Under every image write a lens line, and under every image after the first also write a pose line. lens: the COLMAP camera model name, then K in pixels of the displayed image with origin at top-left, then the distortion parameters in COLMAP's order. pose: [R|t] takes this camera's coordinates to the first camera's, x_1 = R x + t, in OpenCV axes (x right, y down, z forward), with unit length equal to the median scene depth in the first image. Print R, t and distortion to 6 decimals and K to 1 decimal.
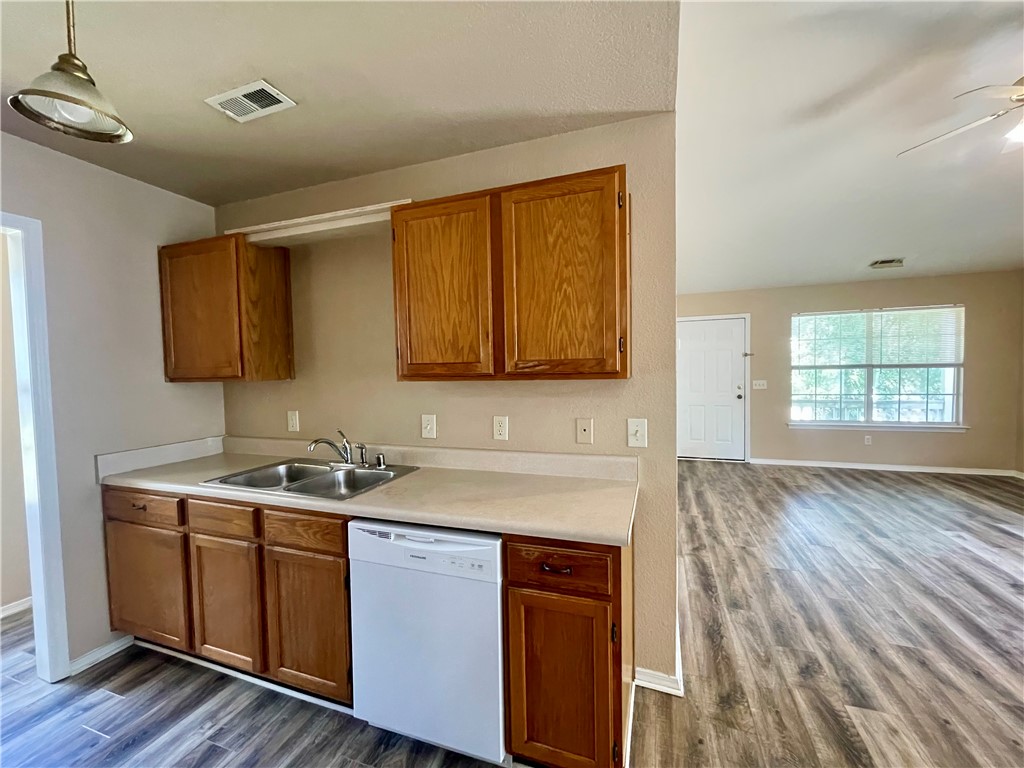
lens RADIAL K [[412.9, 0, 512.5], [0, 412.9, 385.8], [0, 0, 1]] dist [-0.002070, 0.000533]
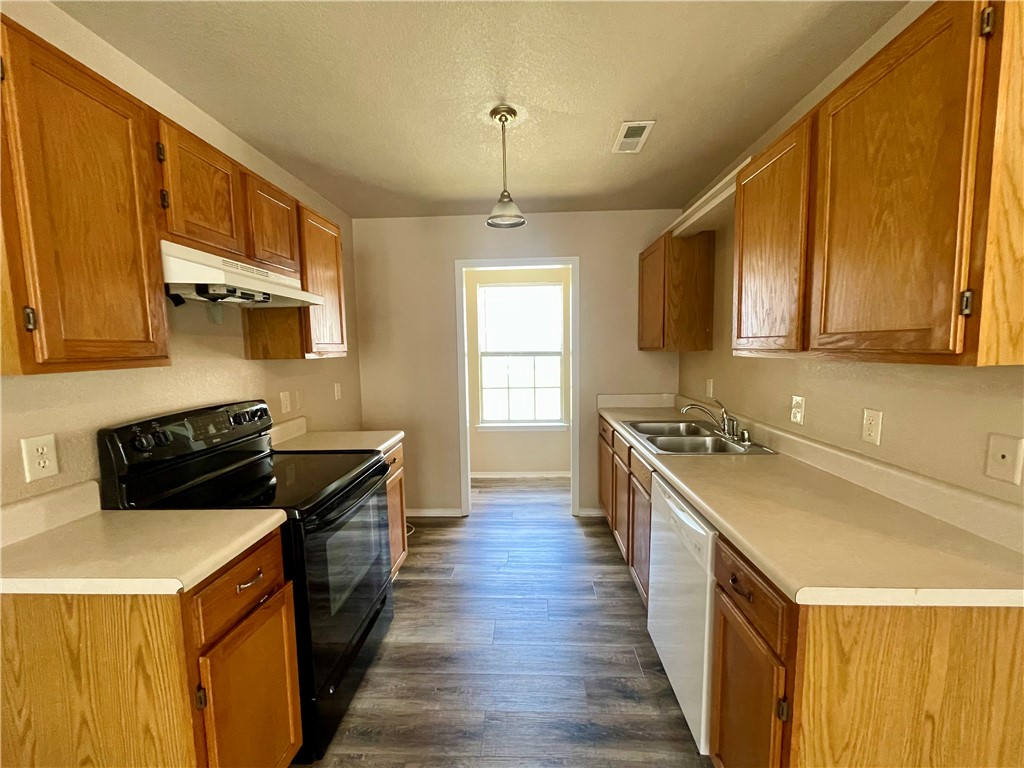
lens RADIAL K [[412.9, 0, 512.5], [0, 412.9, 385.8], [0, 0, 1]] dist [-0.002070, 0.000533]
pose [[0.298093, 0.106378, -0.948591, 0.492380], [-0.034912, 0.994321, 0.100536, -0.019050], [0.953898, 0.003148, 0.300114, 0.210695]]
